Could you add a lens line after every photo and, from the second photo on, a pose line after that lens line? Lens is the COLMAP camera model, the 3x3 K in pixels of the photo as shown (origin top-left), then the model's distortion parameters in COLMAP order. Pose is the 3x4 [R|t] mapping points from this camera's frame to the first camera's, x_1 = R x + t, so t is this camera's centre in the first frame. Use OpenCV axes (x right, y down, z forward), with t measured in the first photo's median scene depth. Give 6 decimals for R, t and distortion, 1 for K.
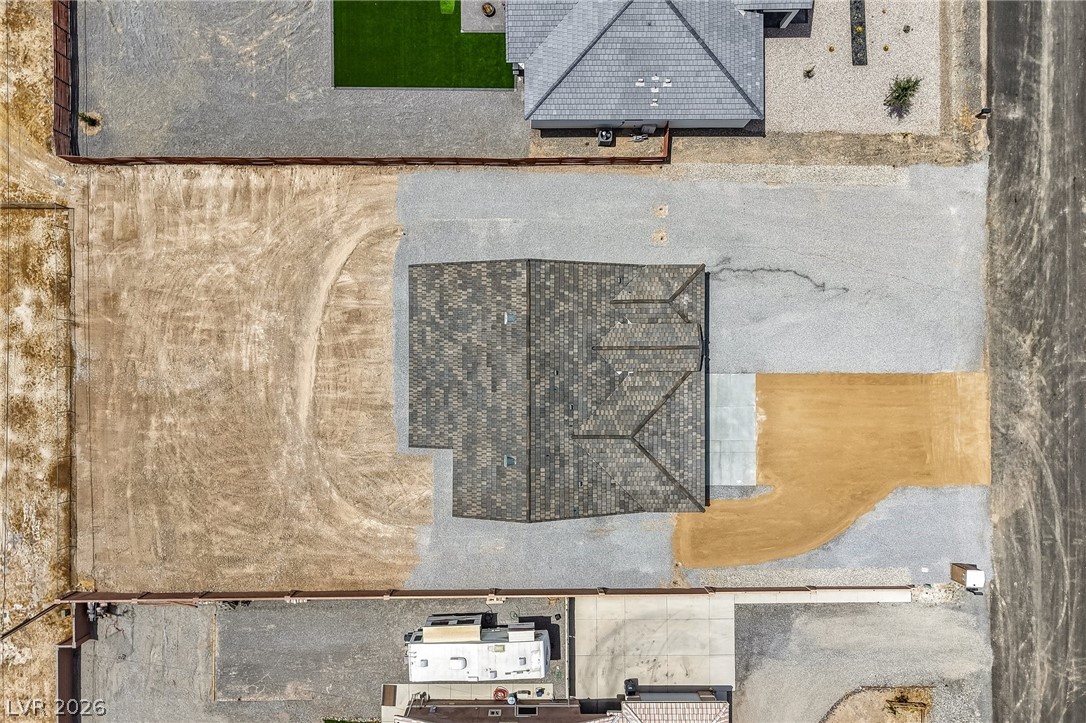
lens RADIAL K [[720.4, 0, 539.1], [0, 720.4, 362.6], [0, 0, 1]] dist [0.006793, -0.004496]
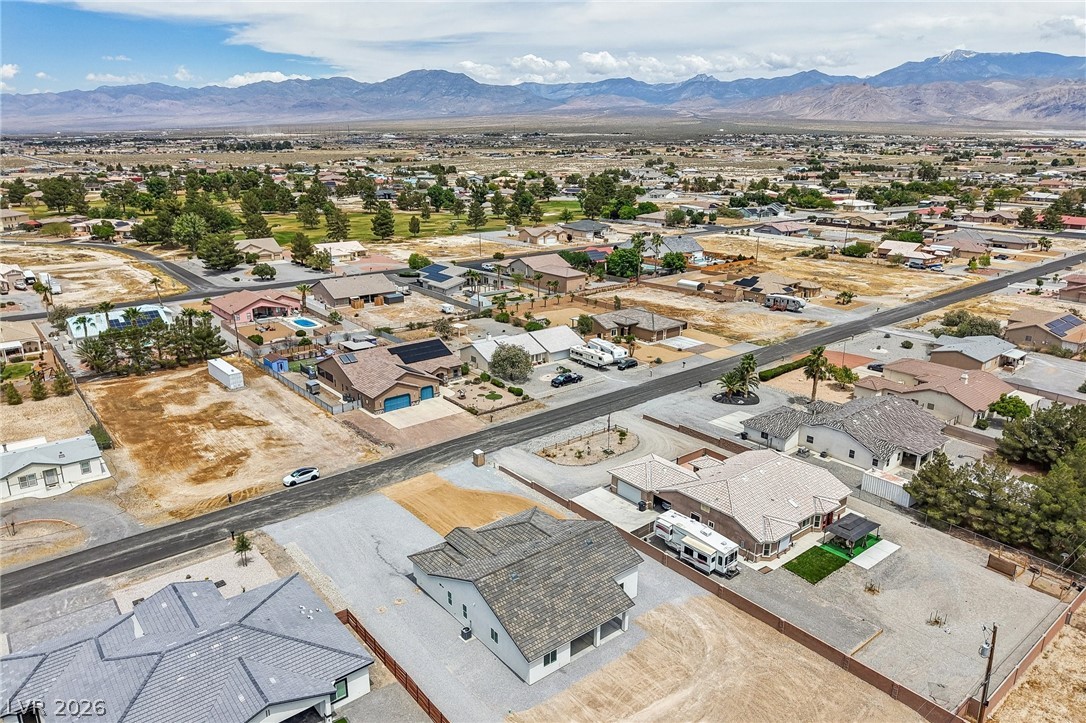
lens RADIAL K [[720.4, 0, 539.1], [0, 720.4, 362.6], [0, 0, 1]] dist [0.006793, -0.004496]
pose [[-0.627118, -0.240263, 0.740943, -0.905541], [0.778918, -0.189678, 0.597753, -0.701659], [-0.003077, 0.951996, 0.306095, 0.138136]]
